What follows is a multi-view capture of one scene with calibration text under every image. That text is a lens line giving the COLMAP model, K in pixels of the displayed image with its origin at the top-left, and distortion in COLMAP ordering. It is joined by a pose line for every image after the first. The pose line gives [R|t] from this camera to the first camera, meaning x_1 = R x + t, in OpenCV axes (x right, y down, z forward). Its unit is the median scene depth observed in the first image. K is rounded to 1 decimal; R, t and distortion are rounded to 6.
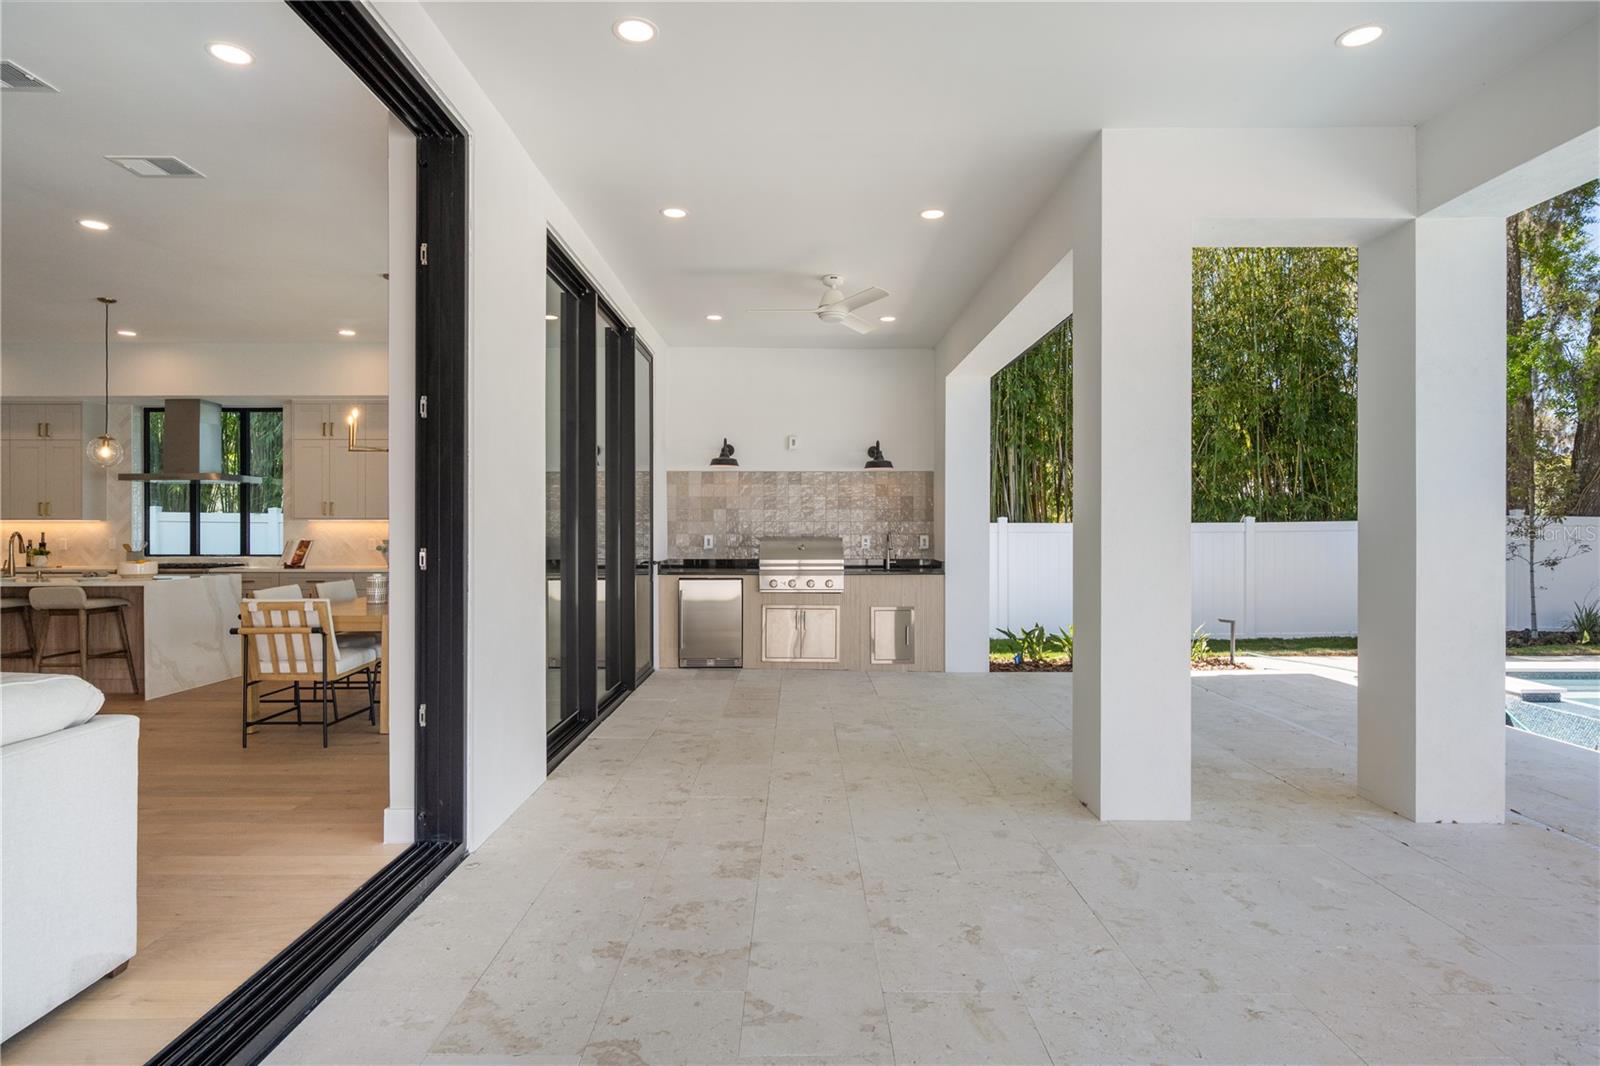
lens RADIAL K [[855.4, 0, 796.3], [0, 855.4, 522.9], [0, 0, 1]] dist [0.000266, 0.001288]
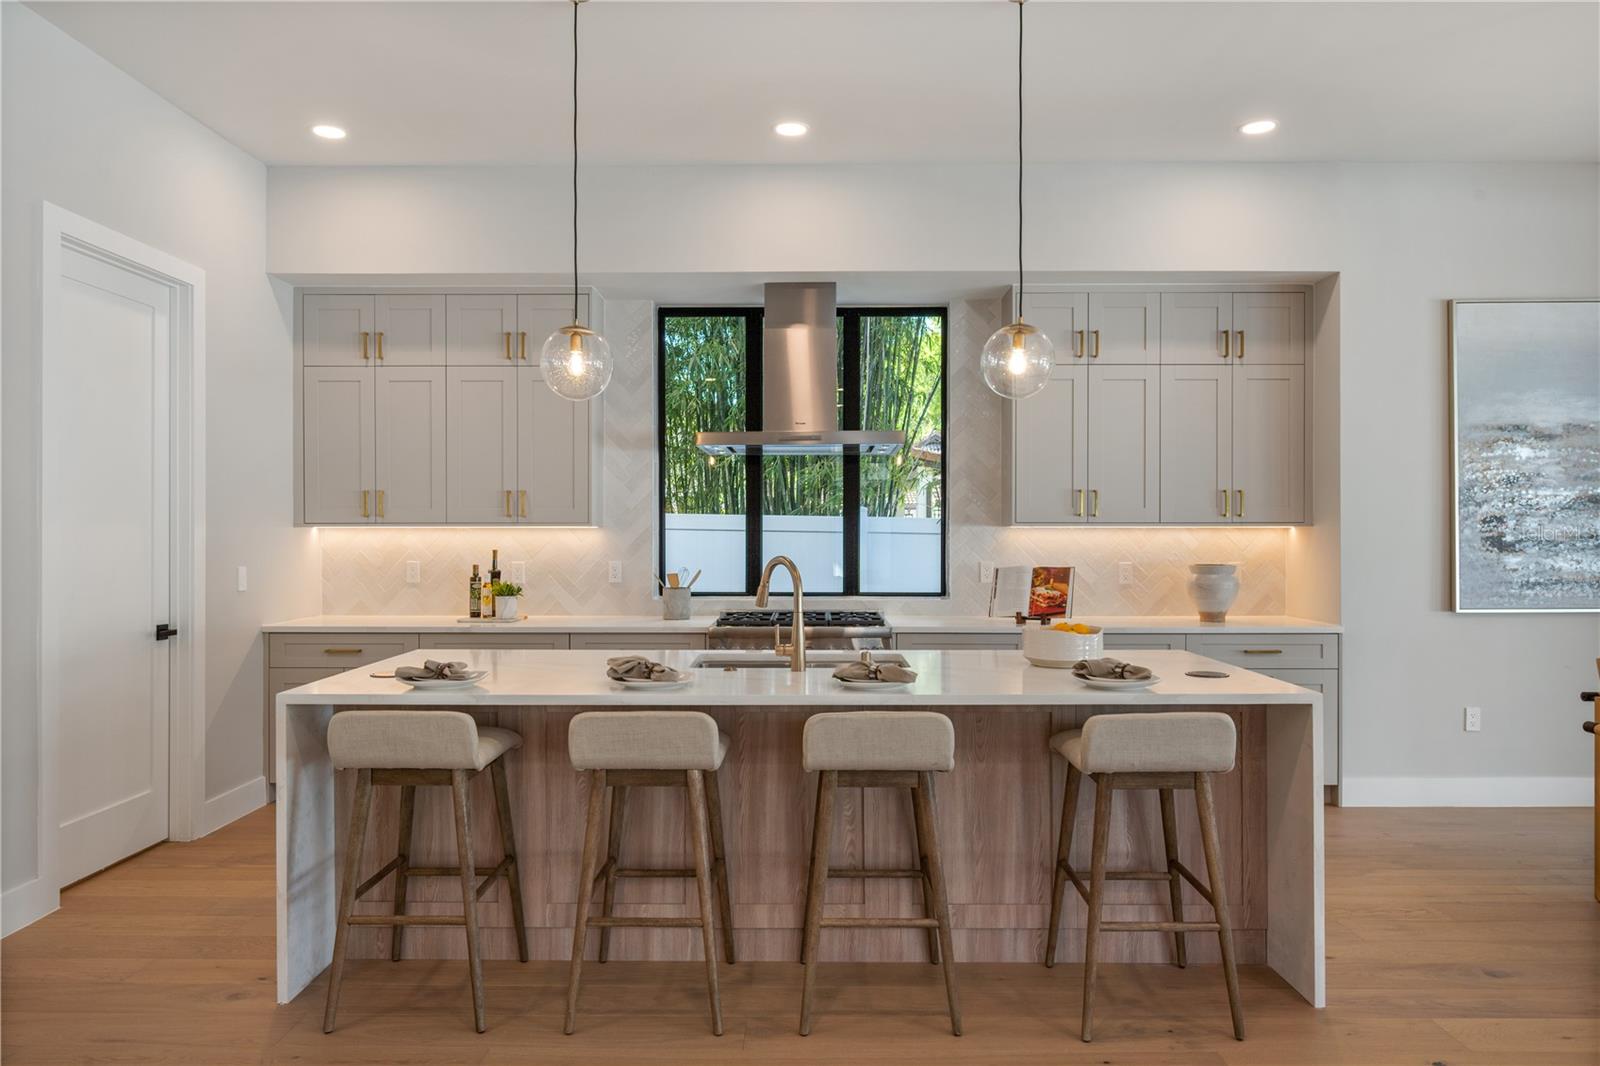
lens RADIAL K [[1045.1, 0, 797.3], [0, 1045.1, 533.8], [0, 0, 1]] dist [-0.006265, 0.004211]
pose [[0.999943, 0.000330, -0.010645, -0.705715], [-0.000270, 0.999984, 0.005652, -0.002280], [0.010647, -0.005649, 0.999927, 0.390267]]
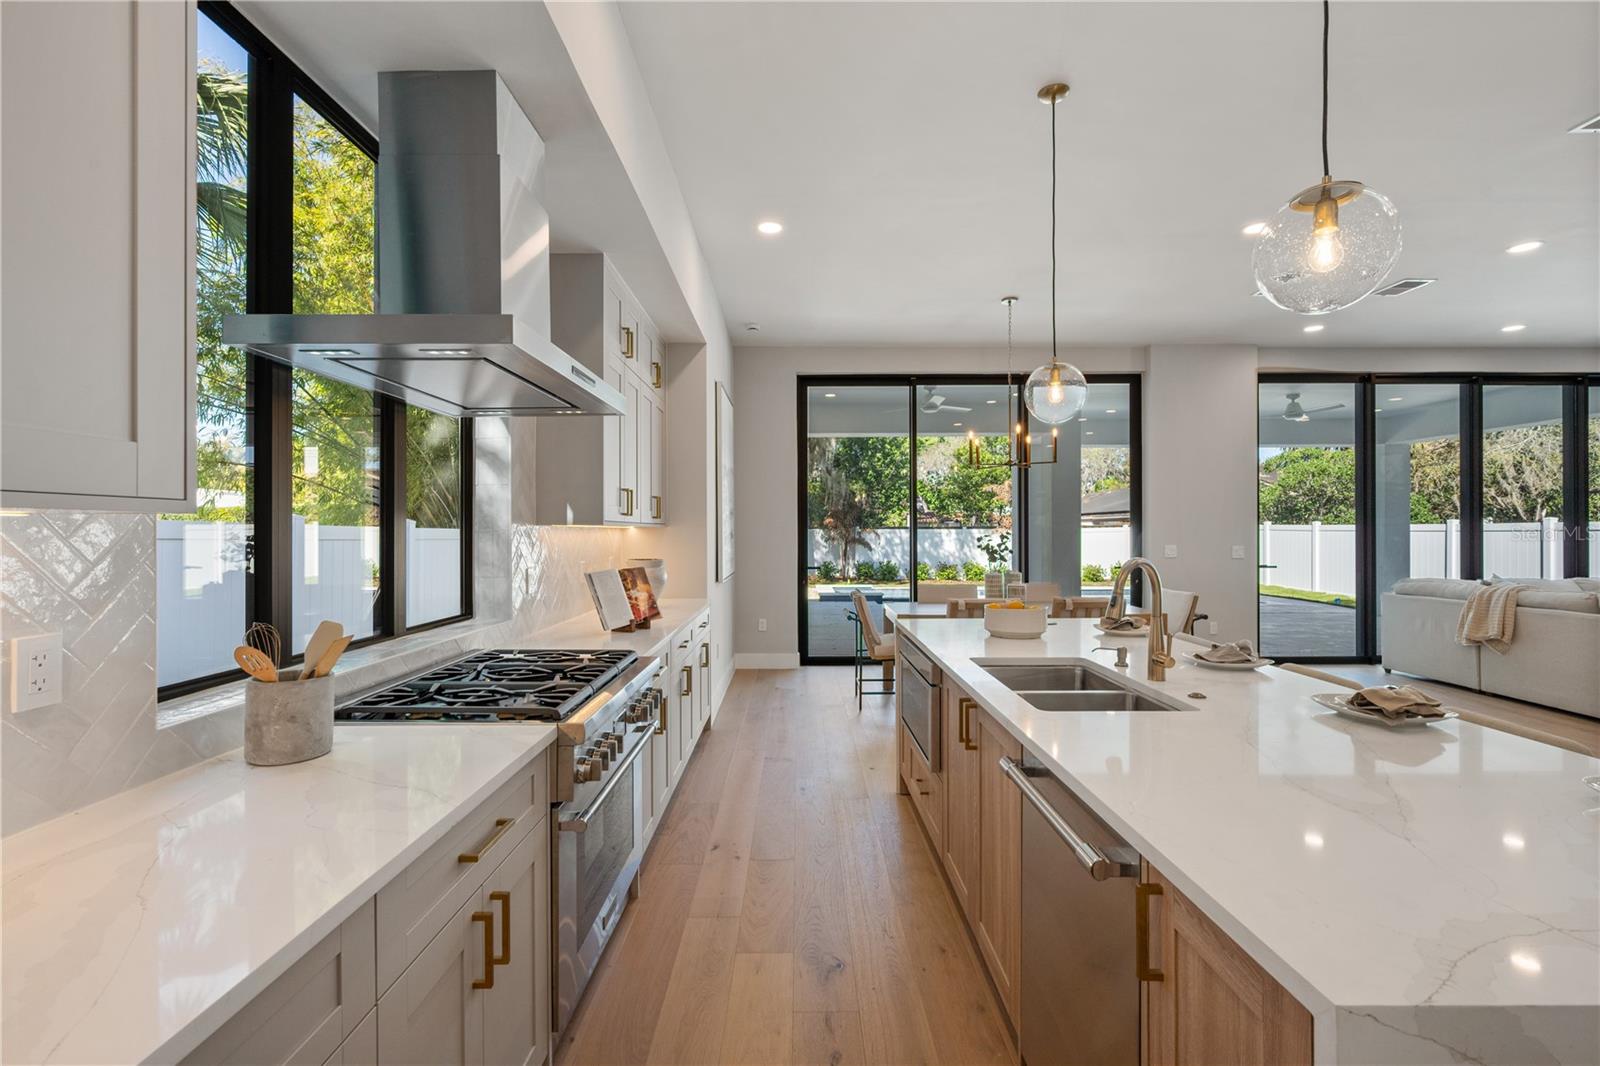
lens RADIAL K [[695.6, 0, 791.1], [0, 695.6, 544.7], [0, 0, 1]] dist [-0.014986, -0.000014]
pose [[0.002385, -0.018140, 0.999833, -0.945223], [-0.001214, 0.999835, 0.018143, -0.000073], [-0.999996, -0.001257, 0.002363, 0.902413]]
